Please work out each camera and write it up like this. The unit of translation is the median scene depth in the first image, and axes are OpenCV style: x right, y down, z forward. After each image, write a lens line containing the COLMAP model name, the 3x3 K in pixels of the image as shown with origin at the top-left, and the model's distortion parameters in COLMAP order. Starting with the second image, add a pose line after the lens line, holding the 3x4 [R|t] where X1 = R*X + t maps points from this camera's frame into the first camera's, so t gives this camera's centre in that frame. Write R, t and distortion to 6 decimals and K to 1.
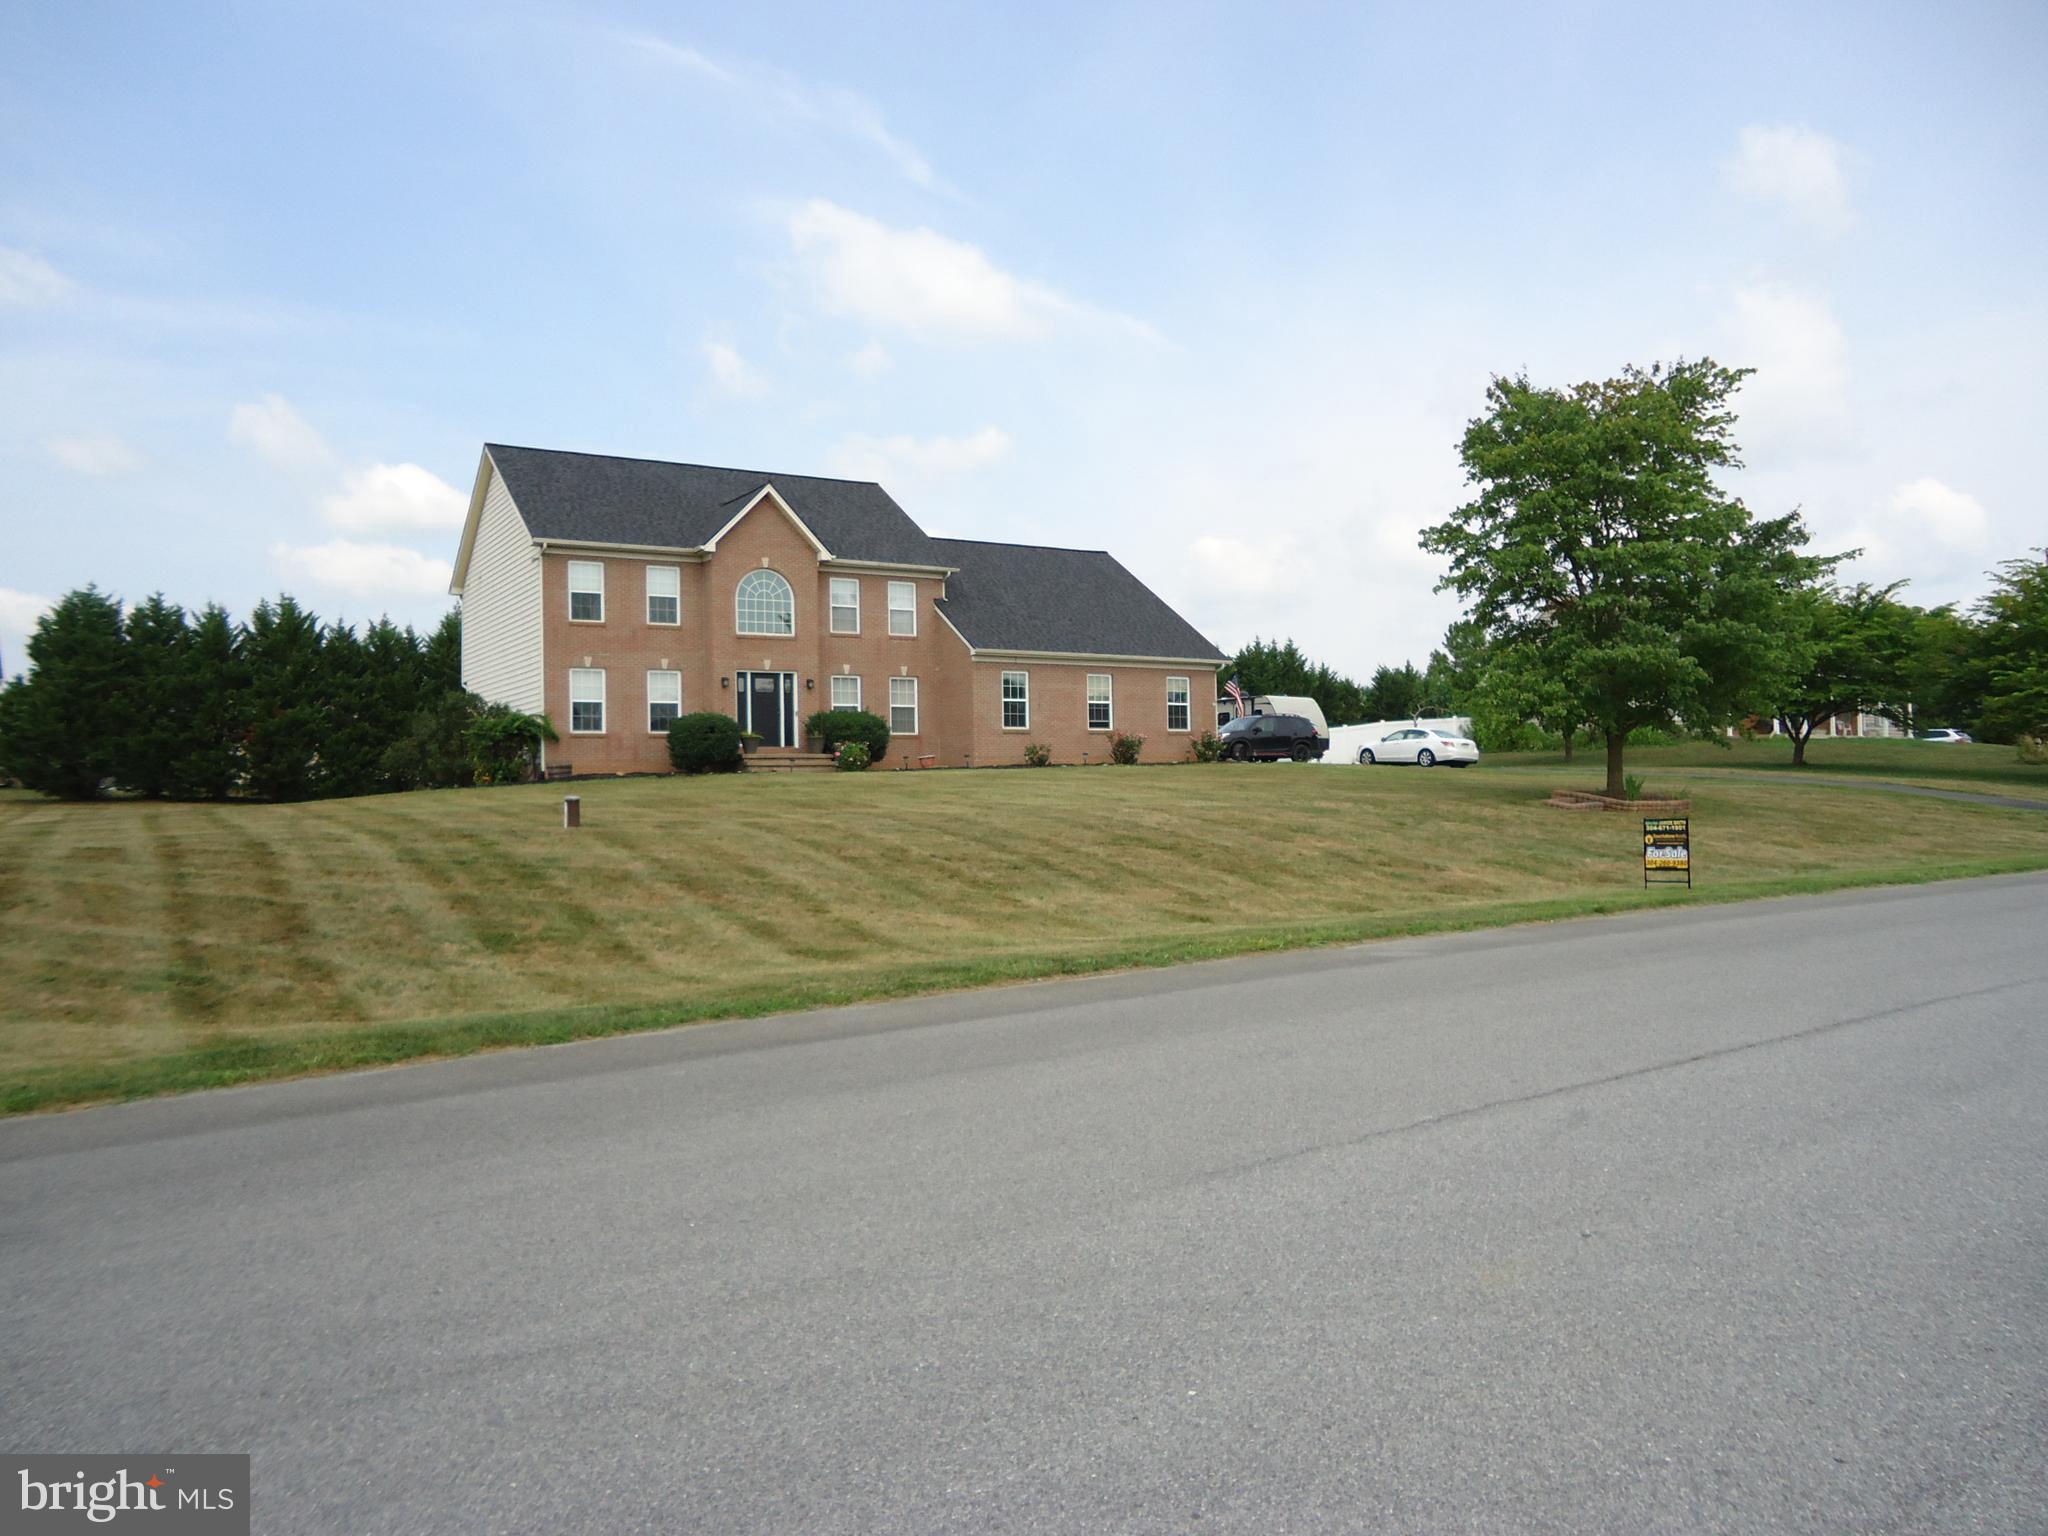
lens RADIAL K [[1543.9, 0, 1106.6], [0, 1543.9, 762.8], [0, 0, 1]] dist [-0.063891, 0.000601]
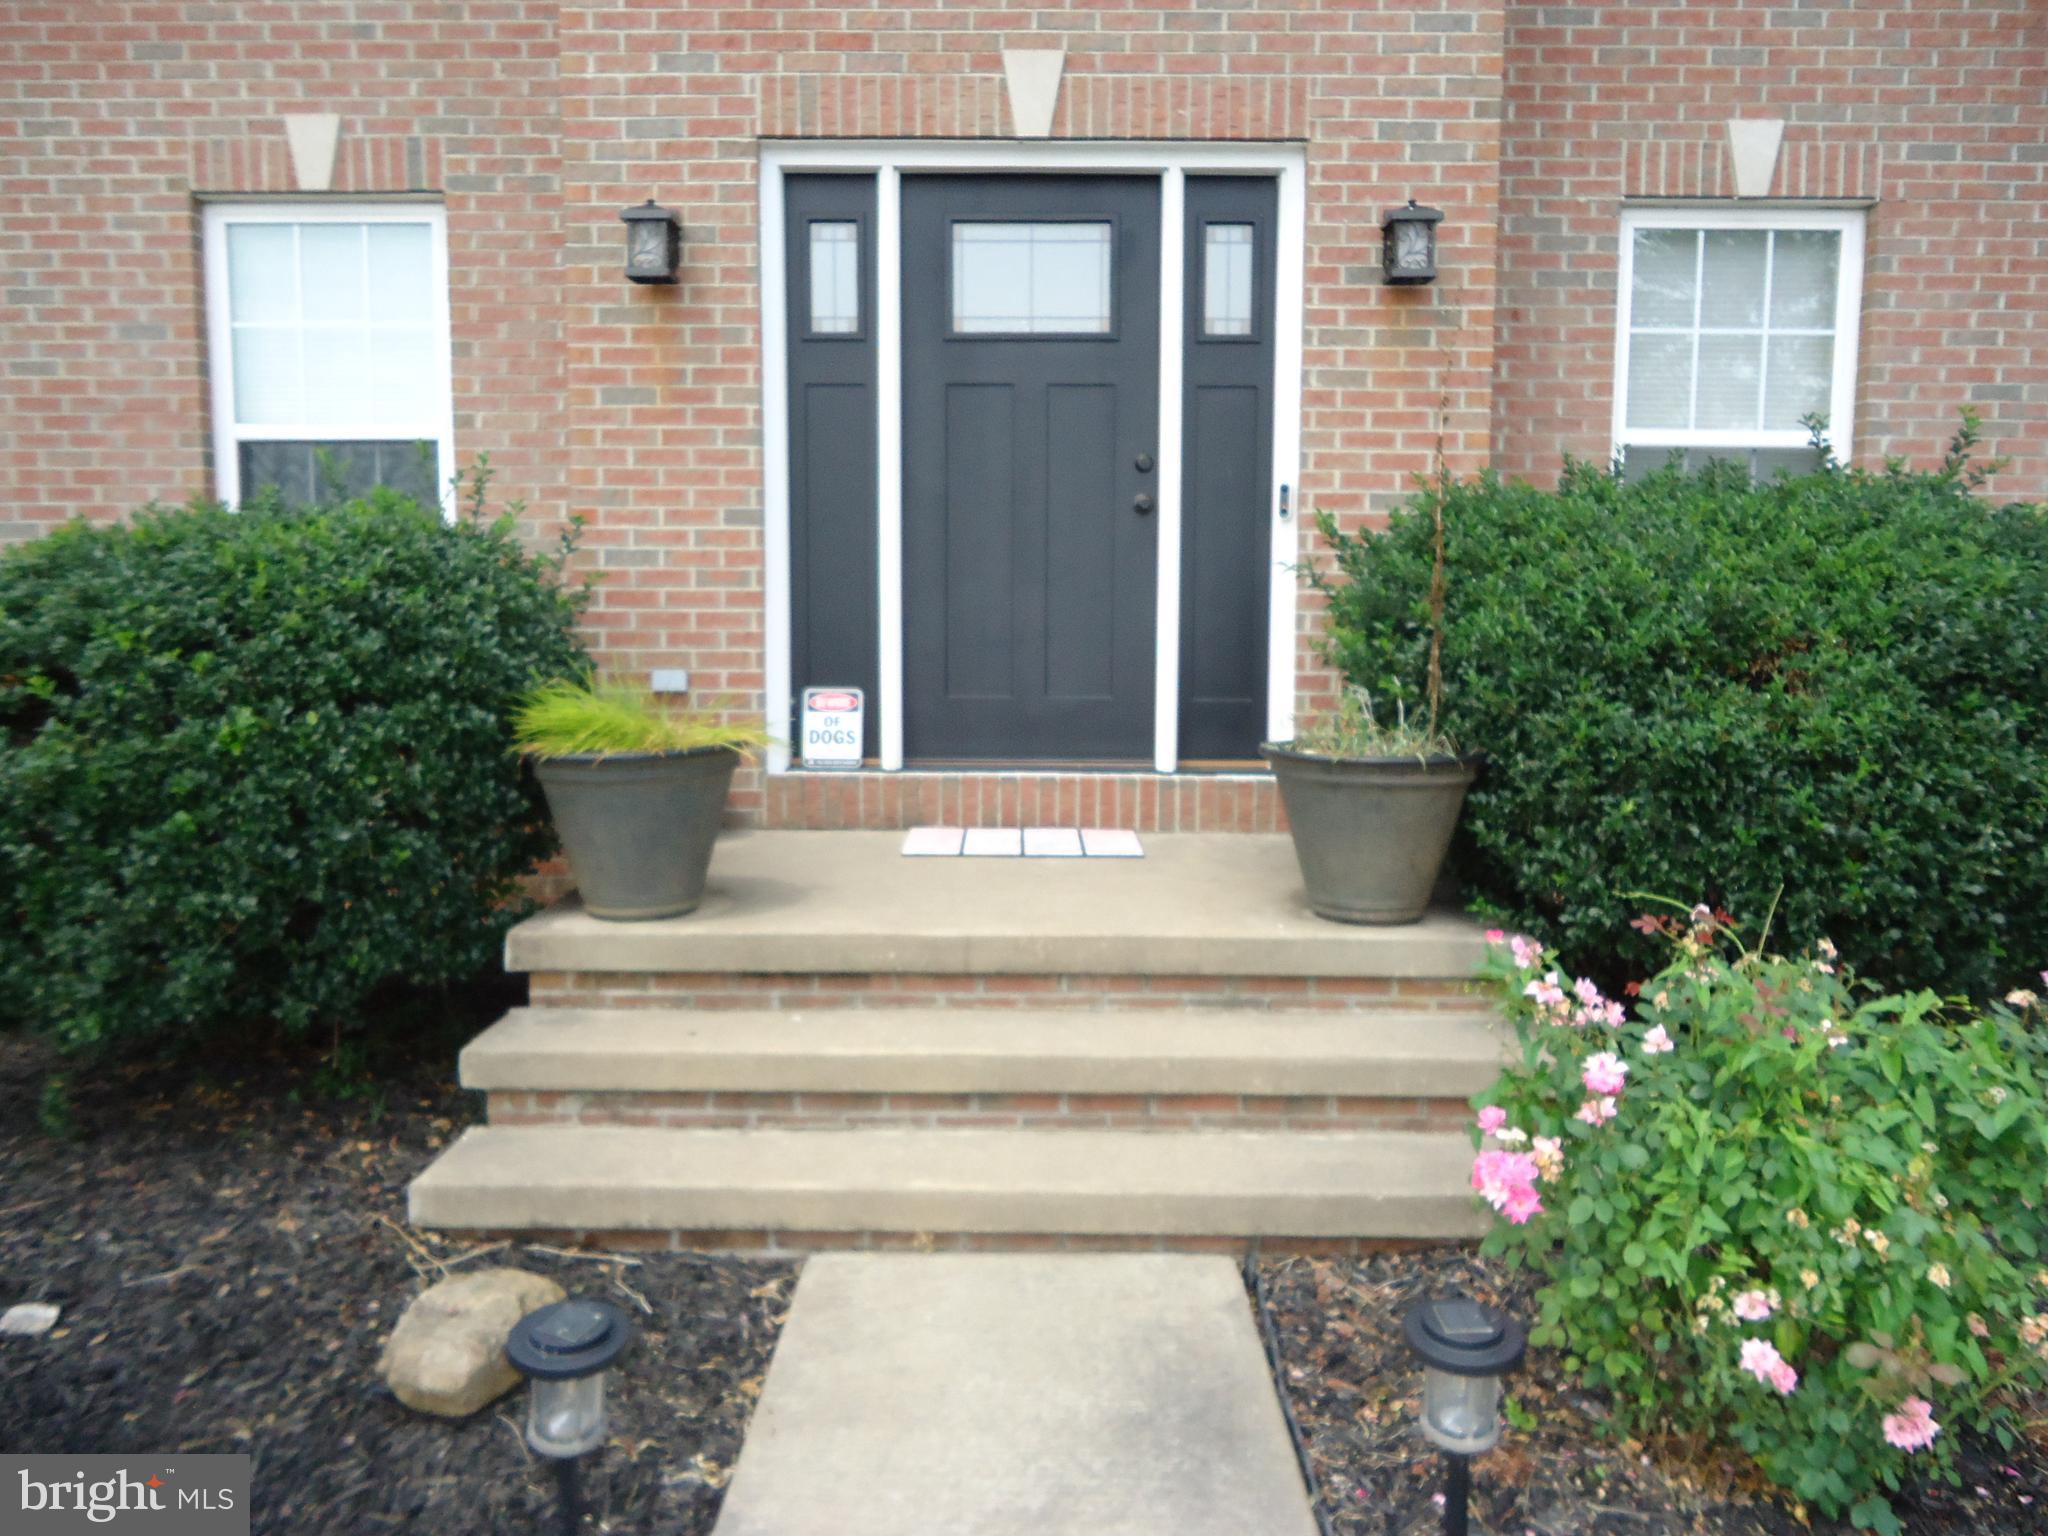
lens RADIAL K [[1525.0, 0, 1024.0], [0, 1525.0, 768.0], [0, 0, 1]] dist [-0.054761, 0.002421]
pose [[0.817545, 0.086167, -0.569381, -0.150260], [-0.010144, 0.990743, 0.135369, -0.027570], [0.575775, -0.104895, 0.810851, 0.900415]]
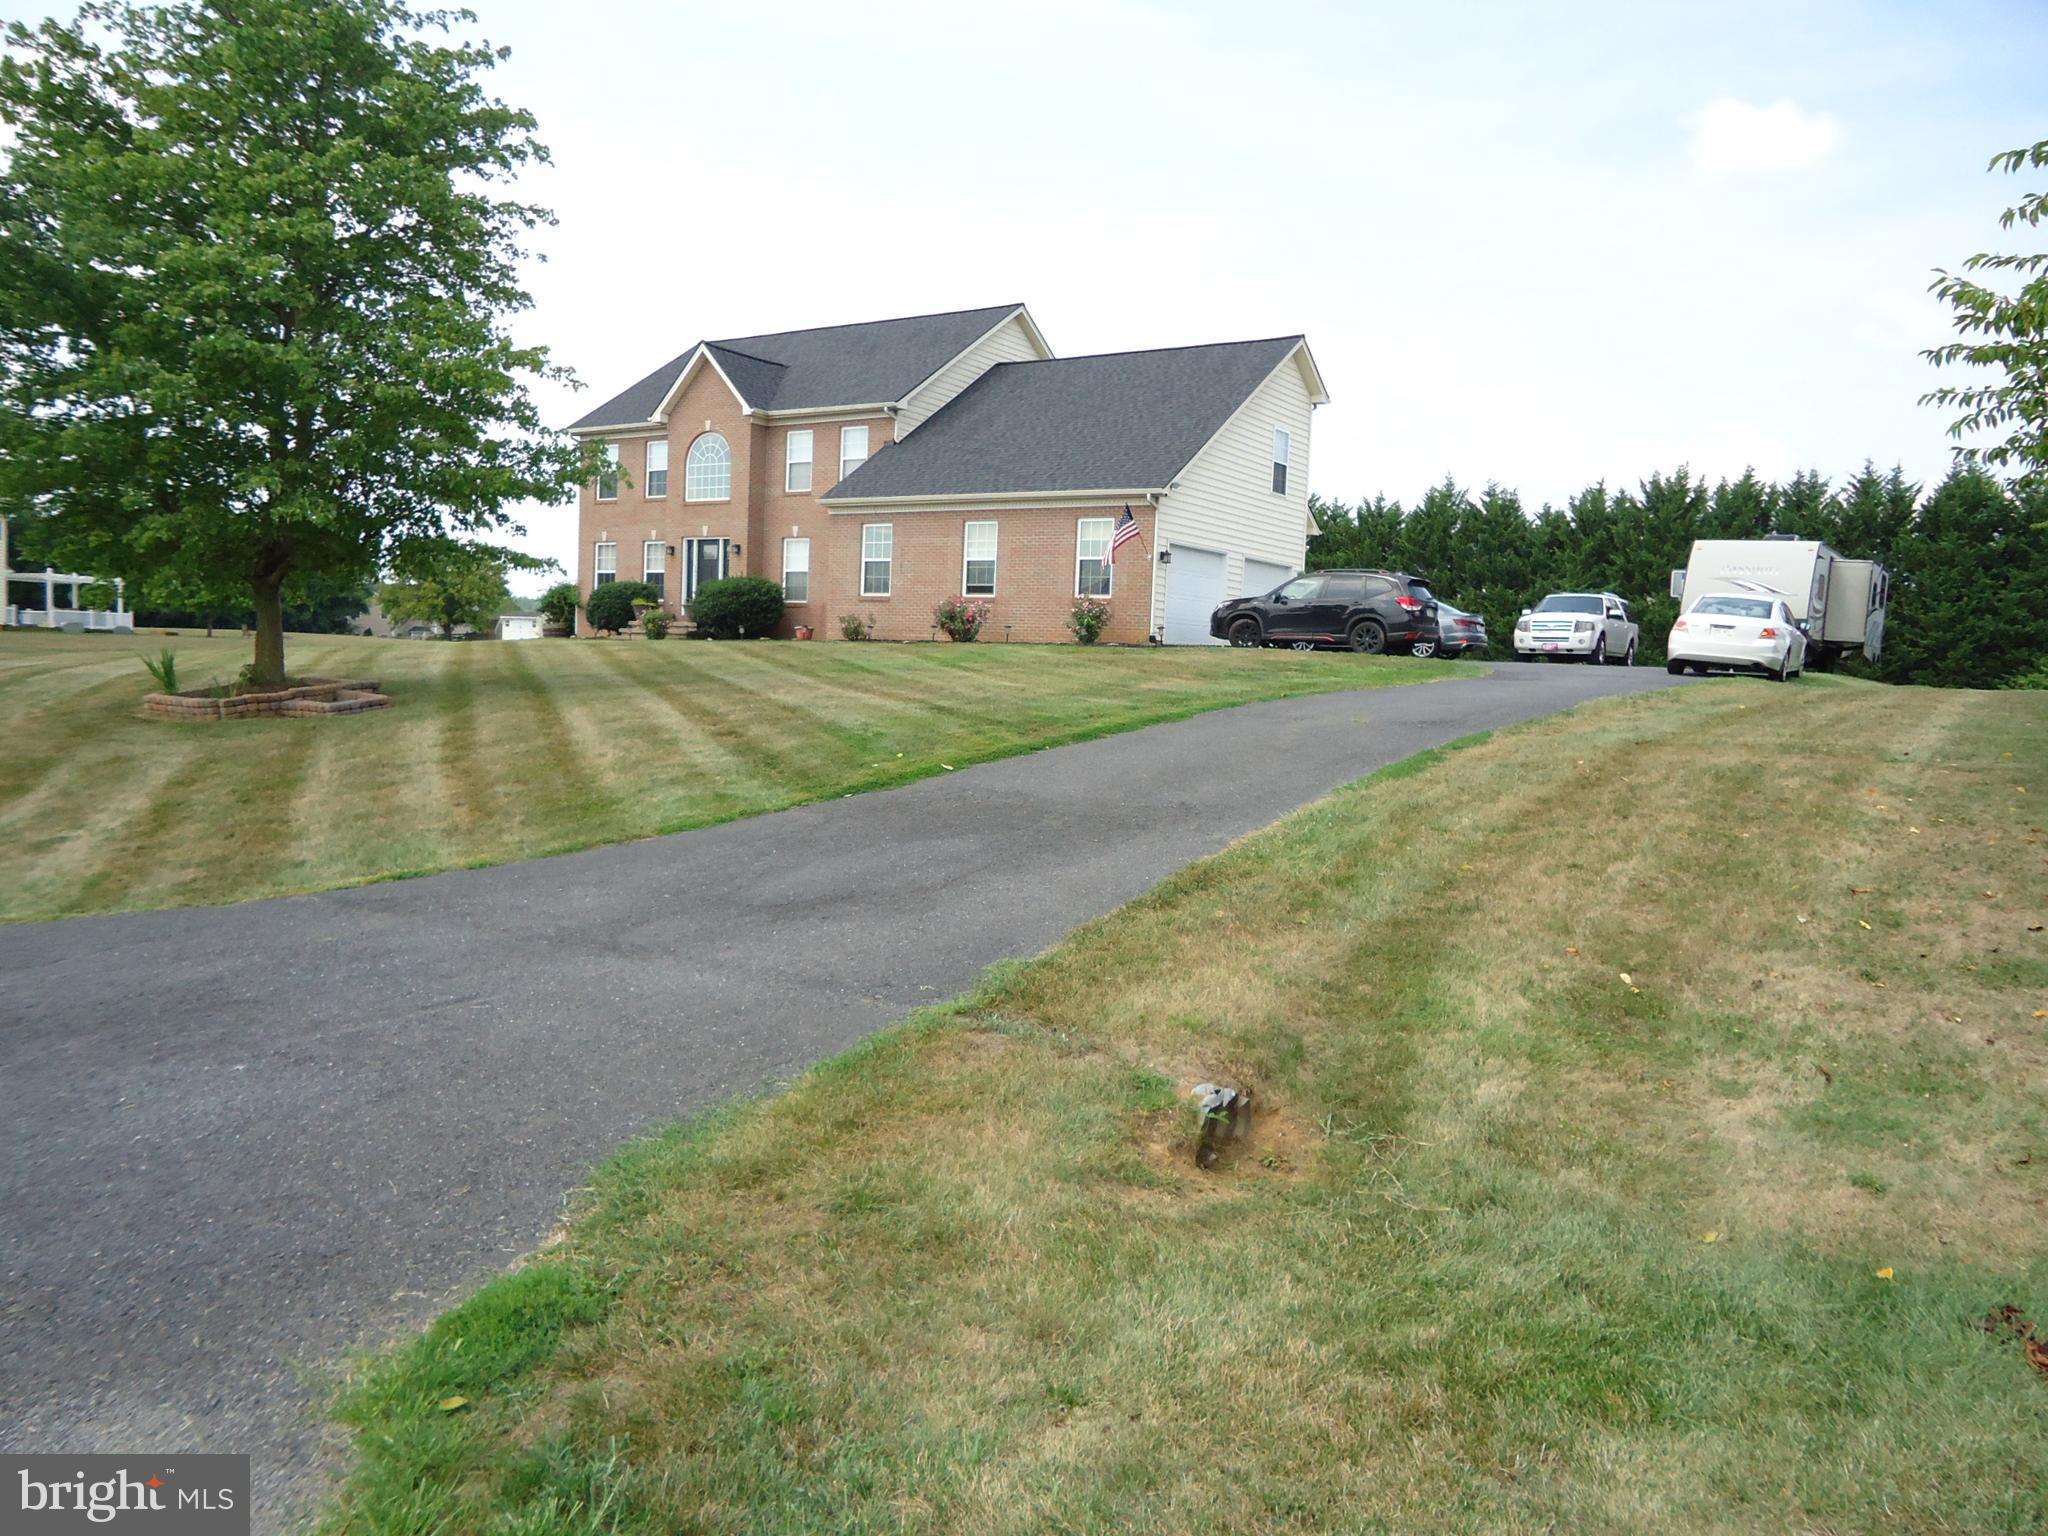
lens RADIAL K [[1525.0, 0, 1024.0], [0, 1525.0, 768.0], [0, 0, 1]] dist [-0.054761, 0.002421]
pose [[0.365264, 0.102637, -0.925228, 0.770518], [-0.023092, 0.994596, 0.101216, -0.015816], [0.930617, -0.015605, 0.365661, 0.832866]]
